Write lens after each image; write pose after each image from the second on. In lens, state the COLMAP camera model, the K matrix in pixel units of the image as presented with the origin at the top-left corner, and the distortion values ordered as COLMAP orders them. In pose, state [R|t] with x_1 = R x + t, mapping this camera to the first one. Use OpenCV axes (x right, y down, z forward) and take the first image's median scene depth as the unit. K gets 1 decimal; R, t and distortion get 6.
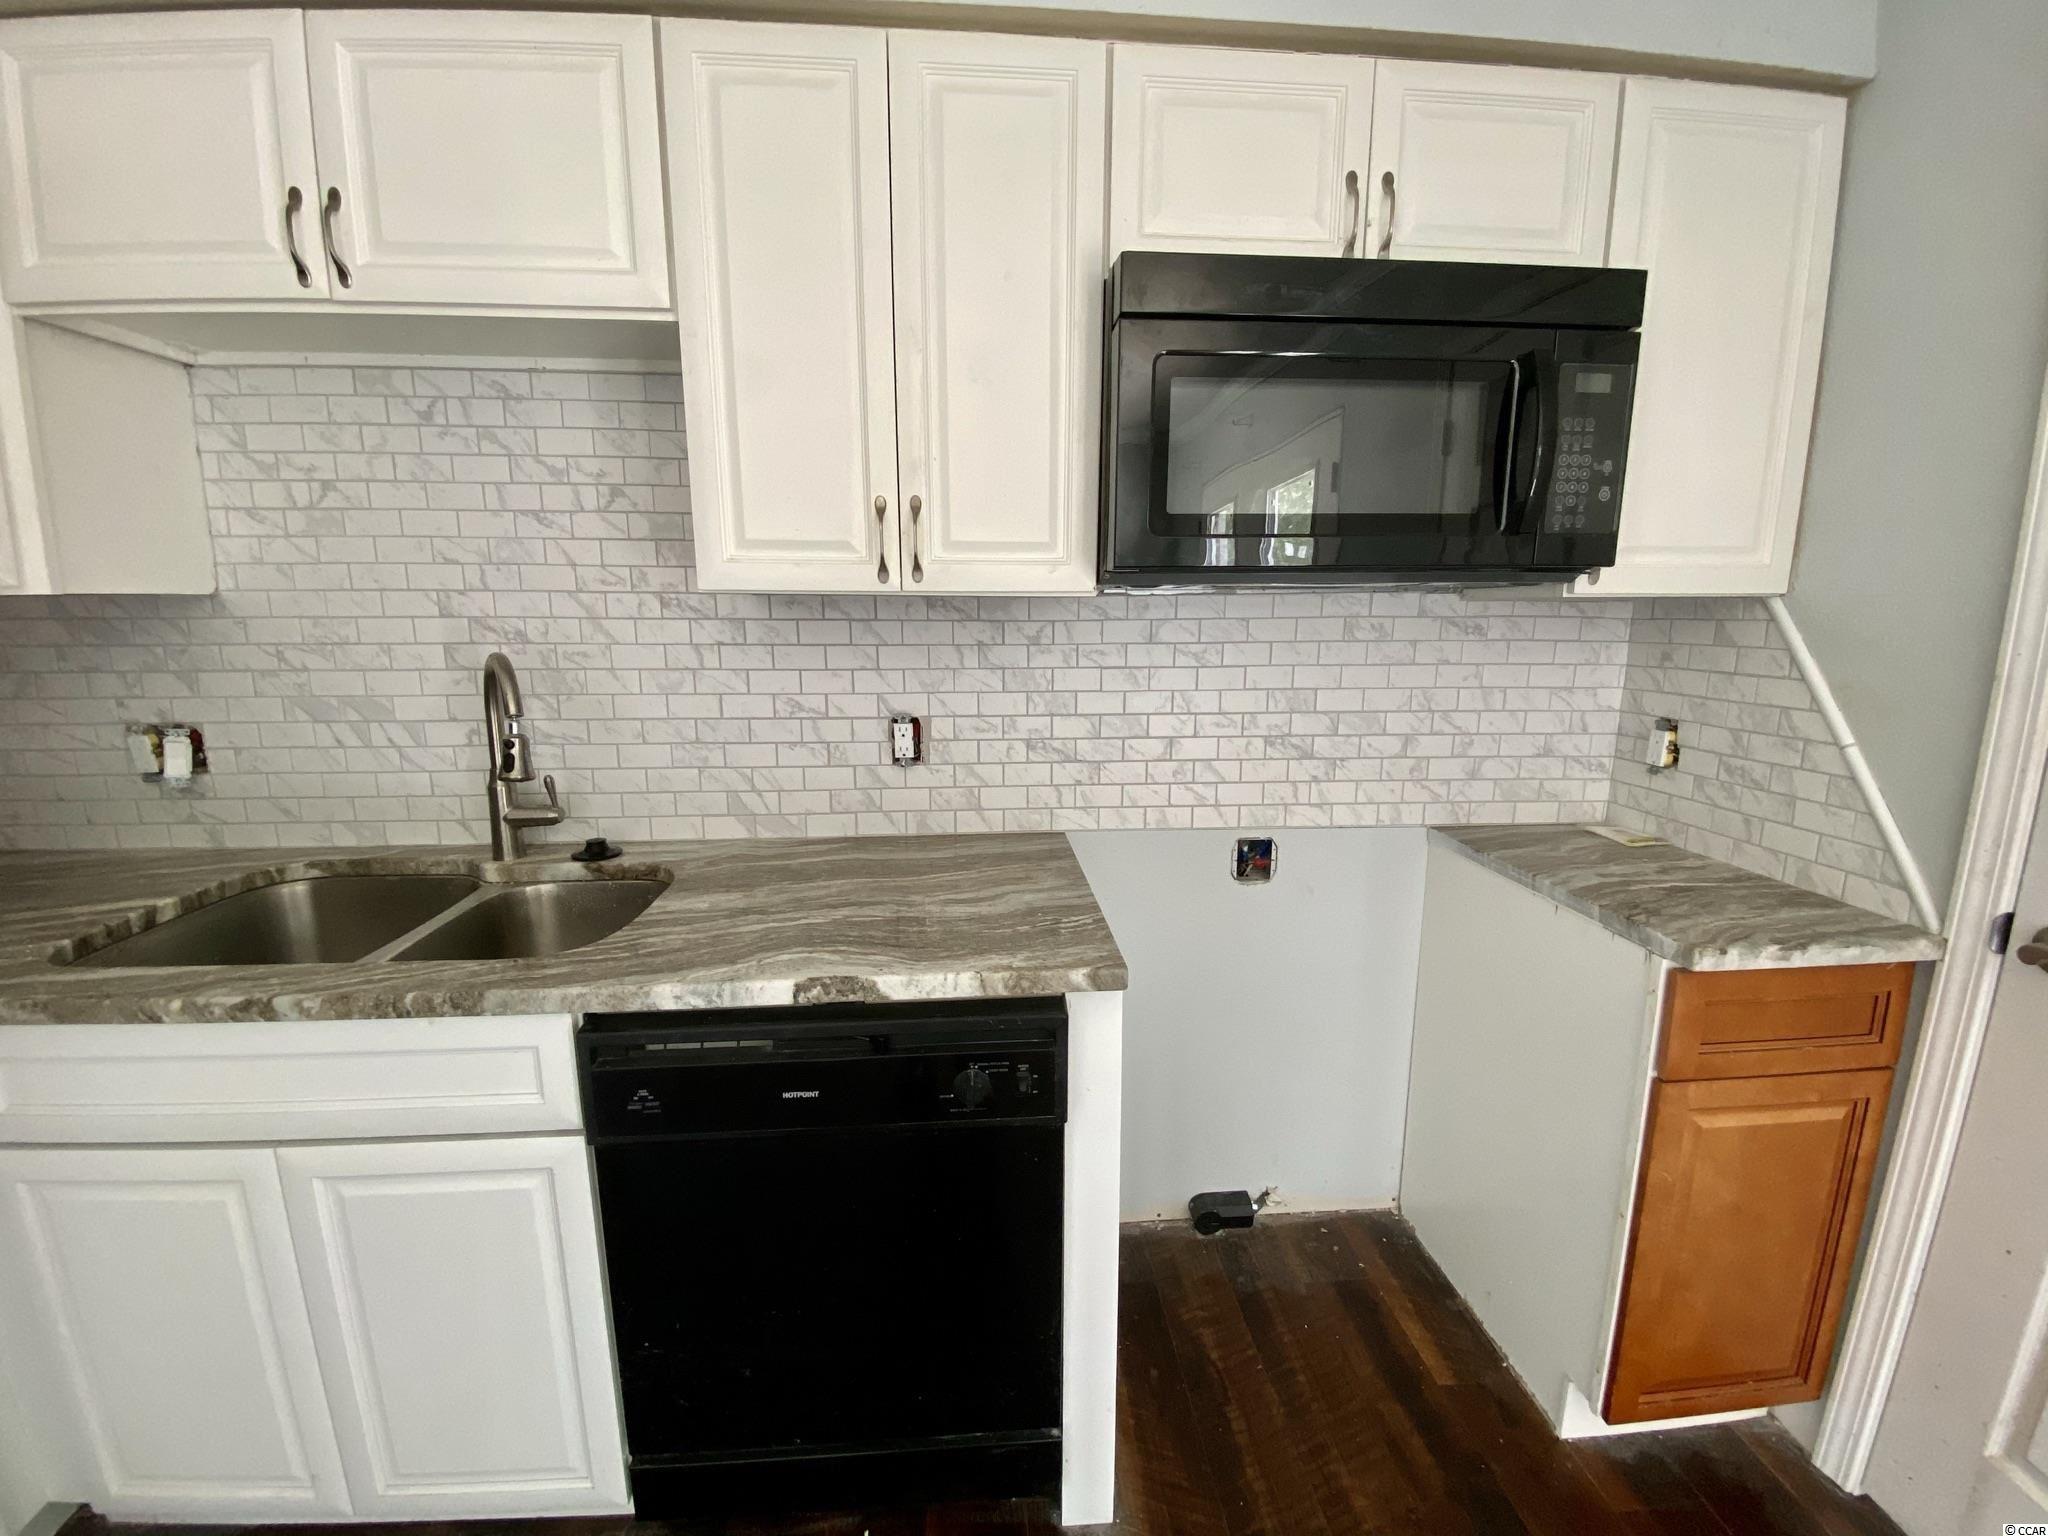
lens RADIAL K [[826.9, 0, 1026.3], [0, 826.9, 764.2], [0, 0, 1]] dist [0.039440, -0.031997]
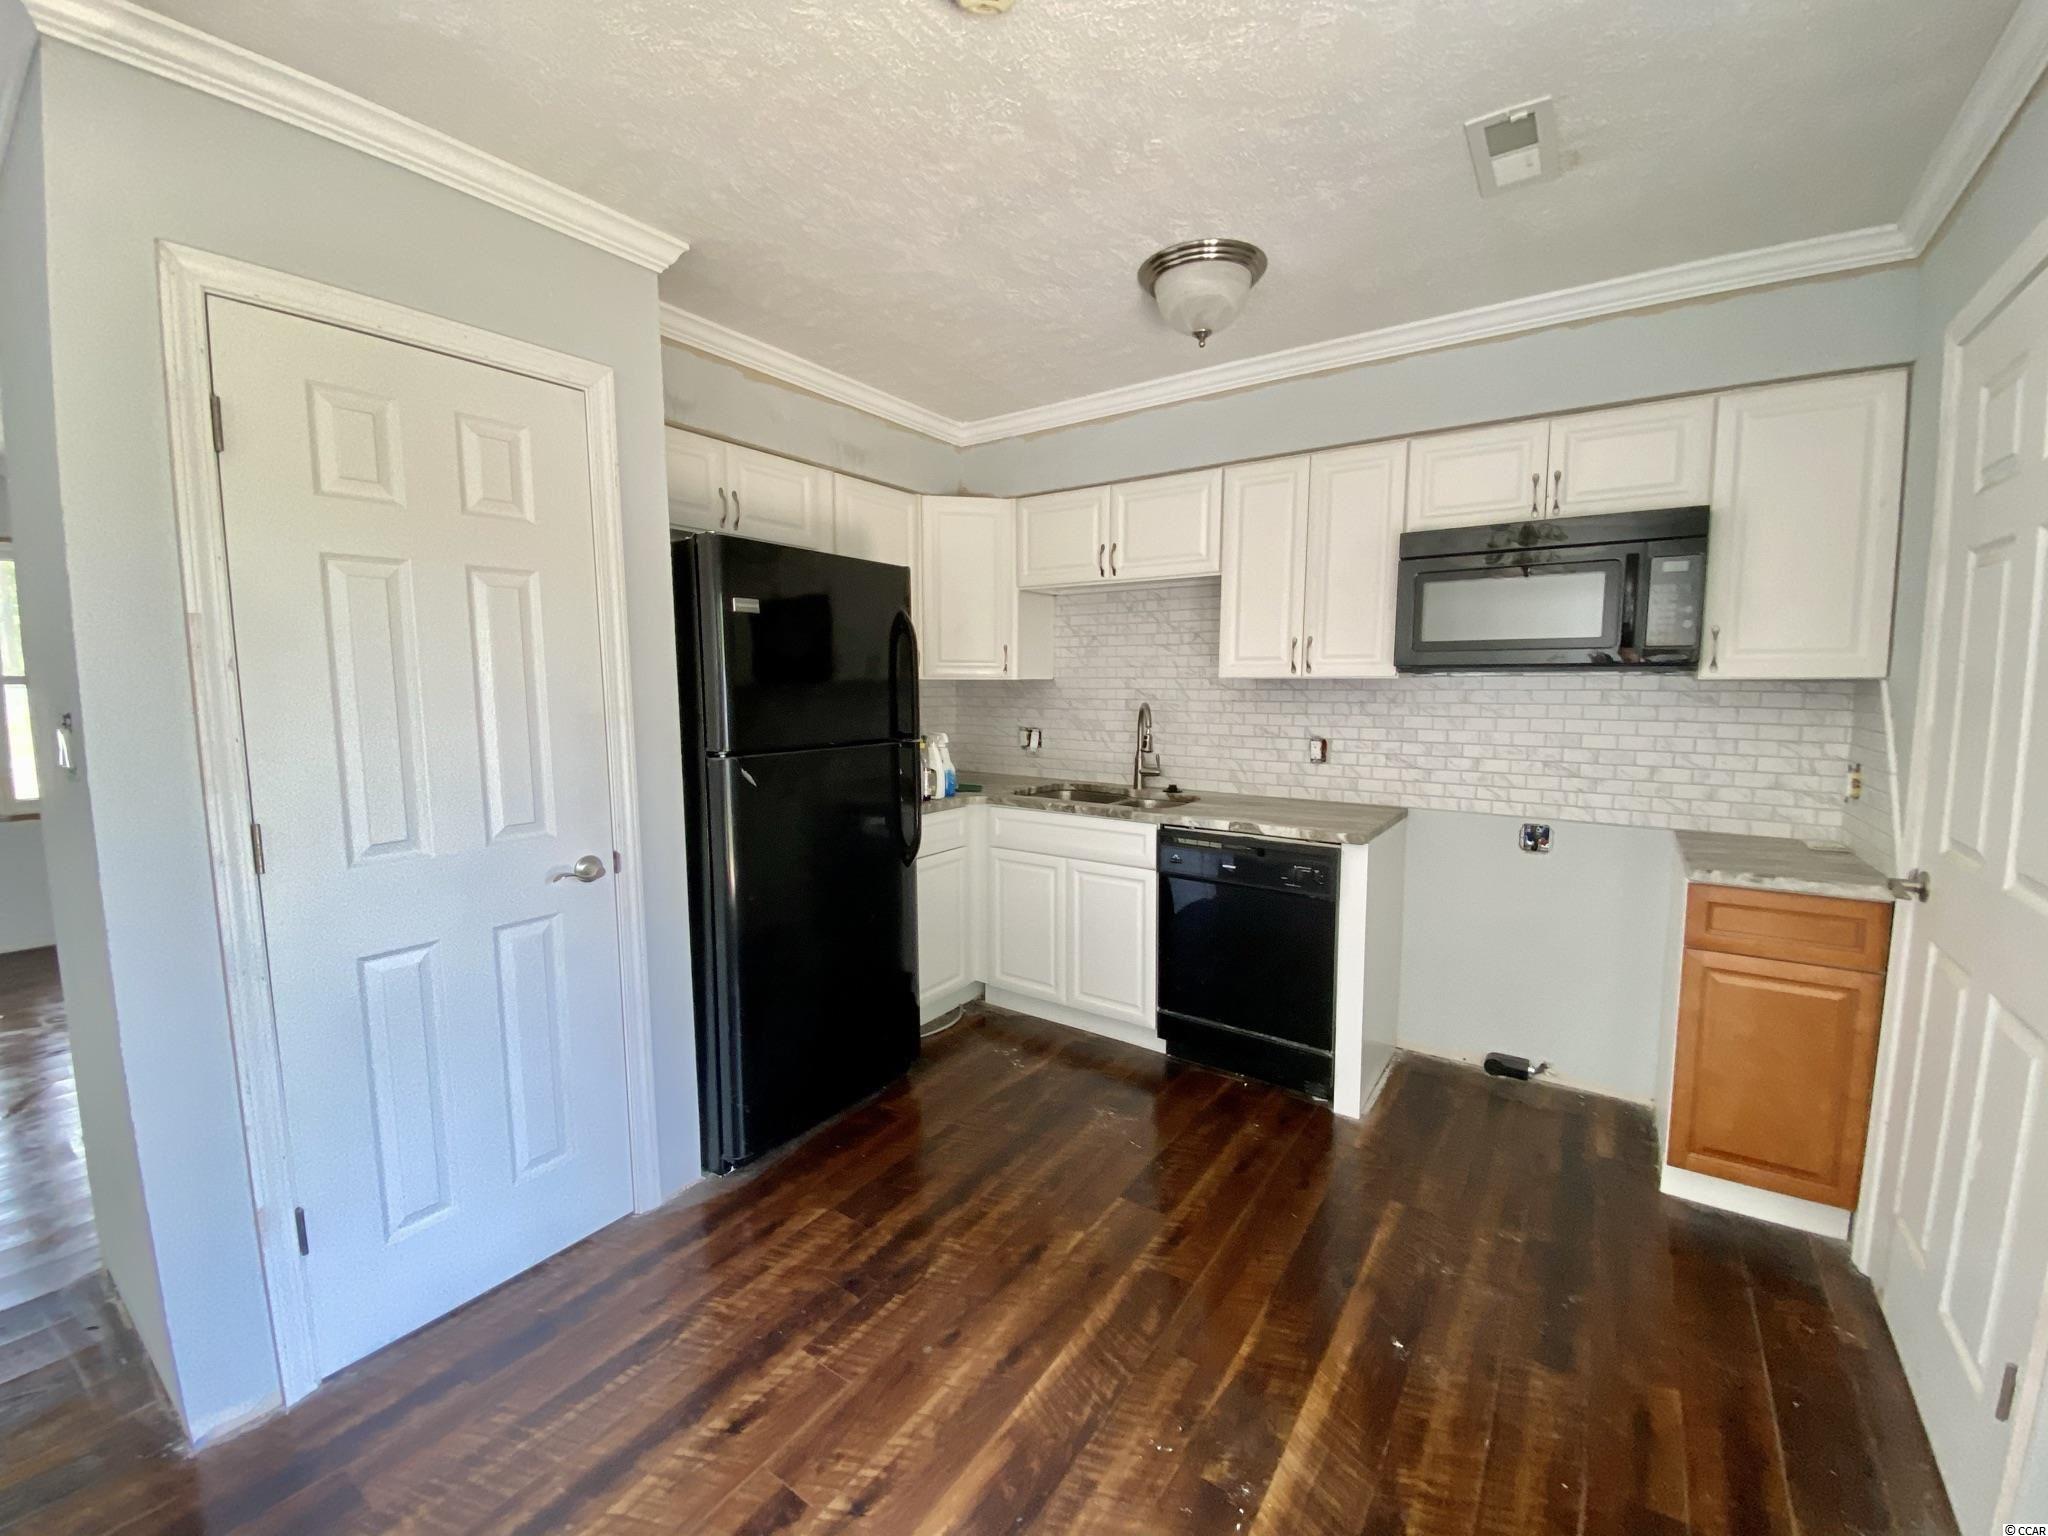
lens RADIAL K [[842.3, 0, 1019.8], [0, 842.3, 764.1], [0, 0, 1]] dist [0.021273, -0.023659]
pose [[0.773889, 0.061280, -0.630350, 0.605226], [-0.114336, 0.992472, -0.043887, 0.181621], [0.622915, 0.106035, 0.775070, -1.044266]]
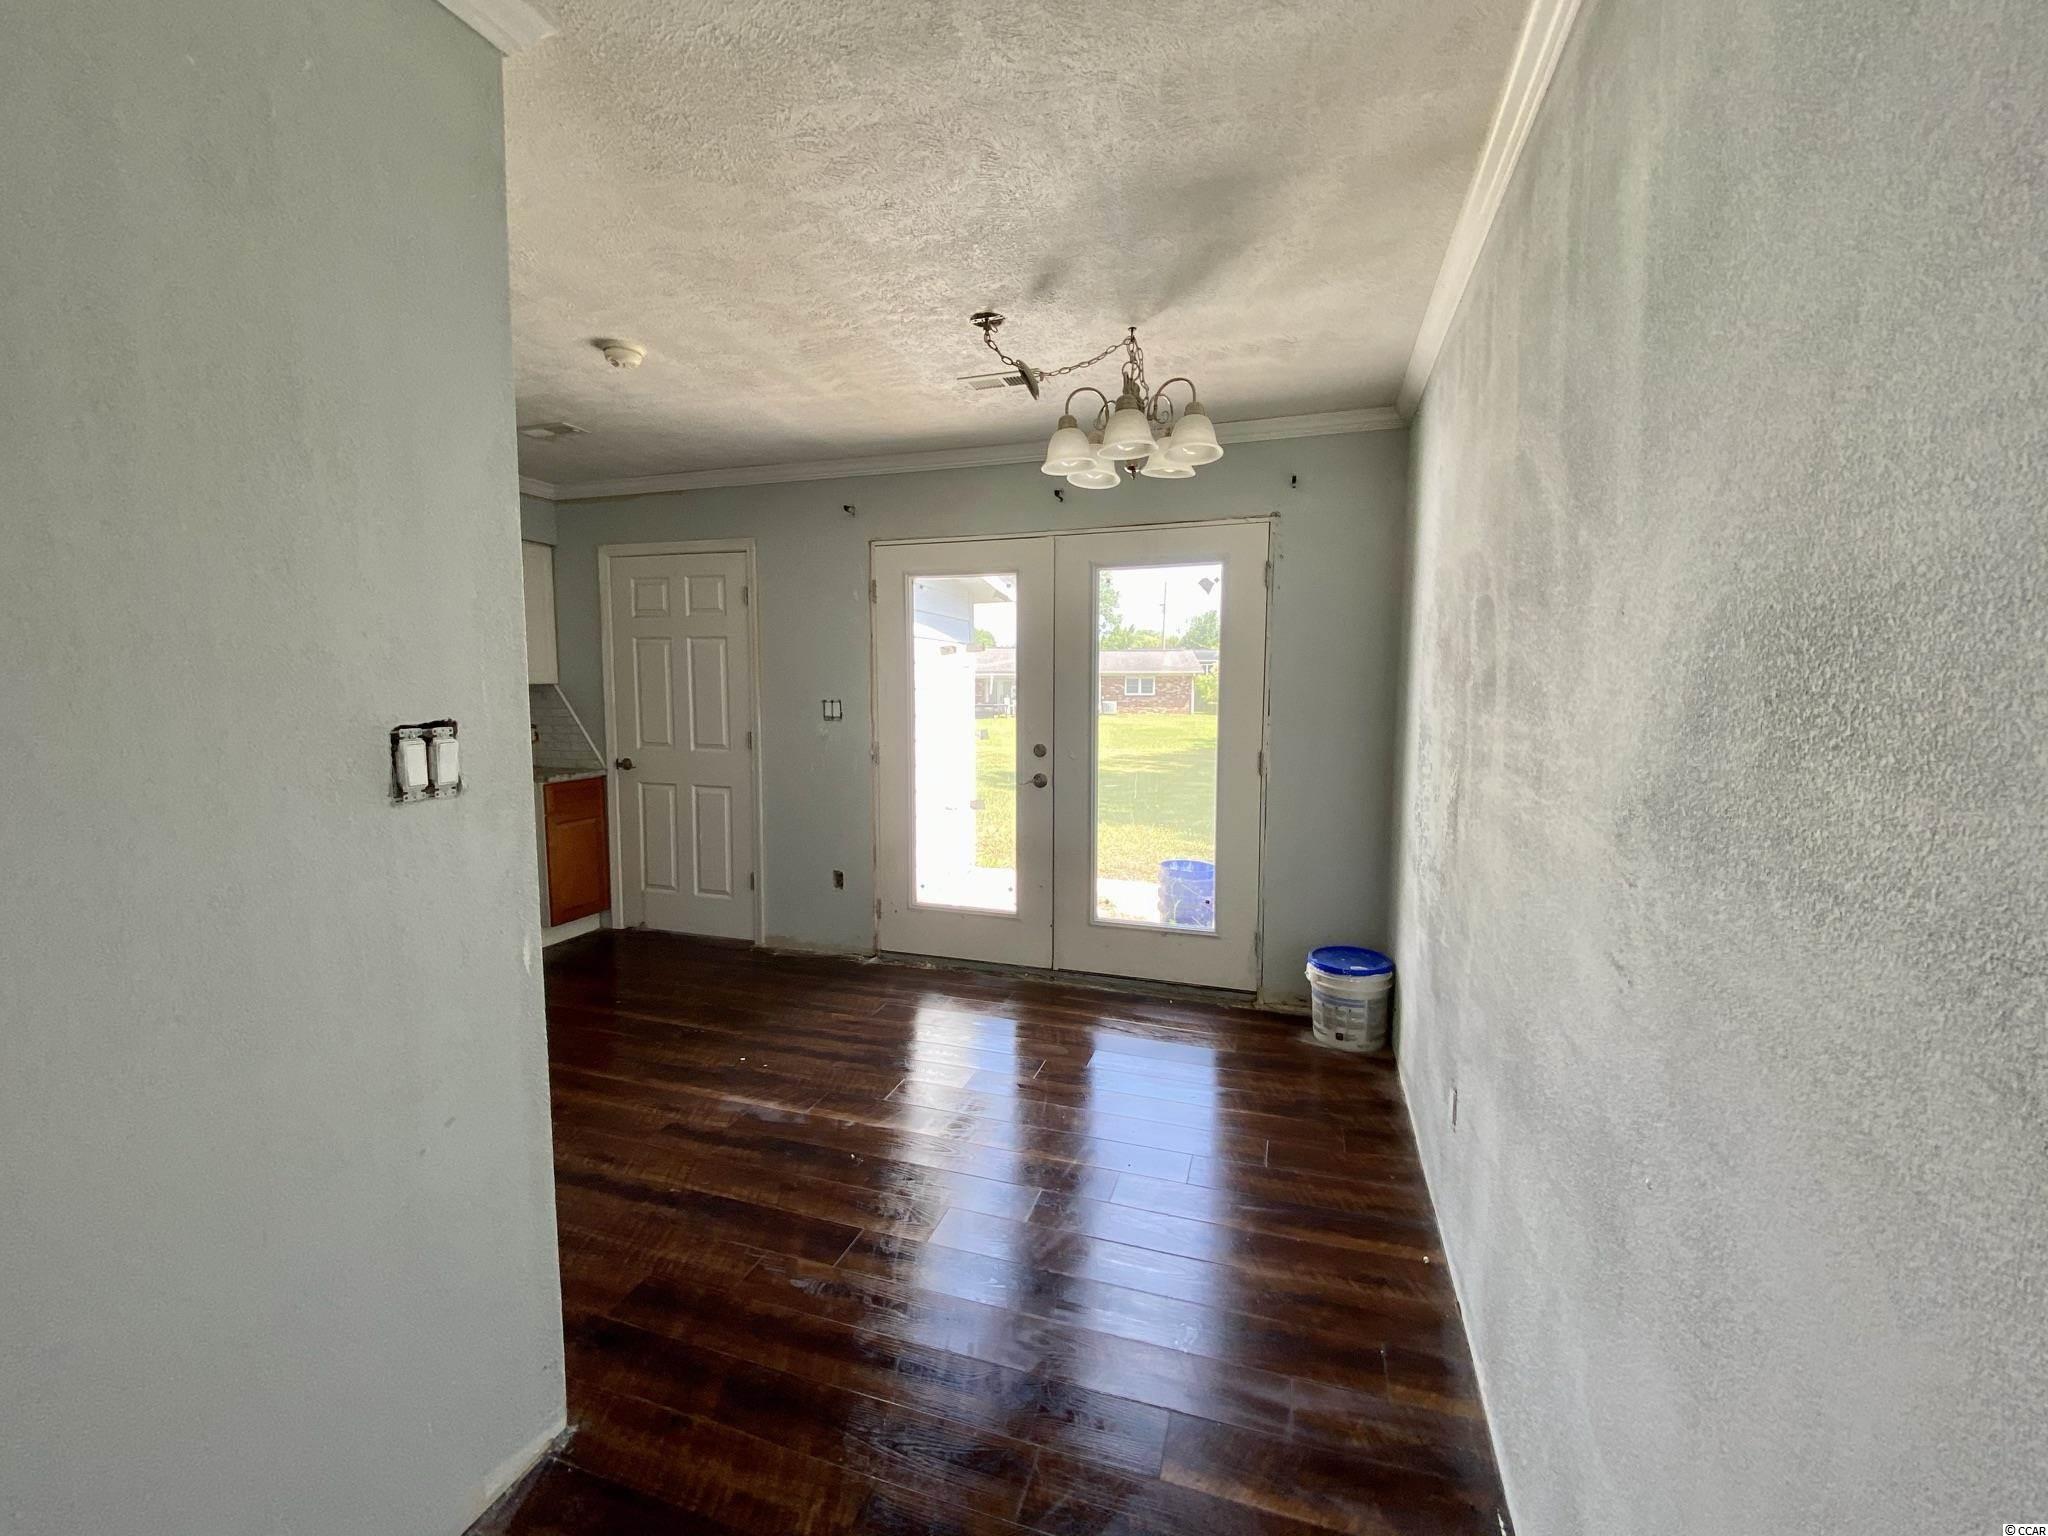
lens RADIAL K [[822.5, 0, 1031.7], [0, 822.5, 763.1], [0, 0, 1]] dist [0.023577, -0.025205]
pose [[0.376543, -0.089305, 0.922084, -1.358340], [0.169894, 0.985118, 0.026032, 0.323985], [-0.910687, 0.146854, 0.386112, -1.827147]]
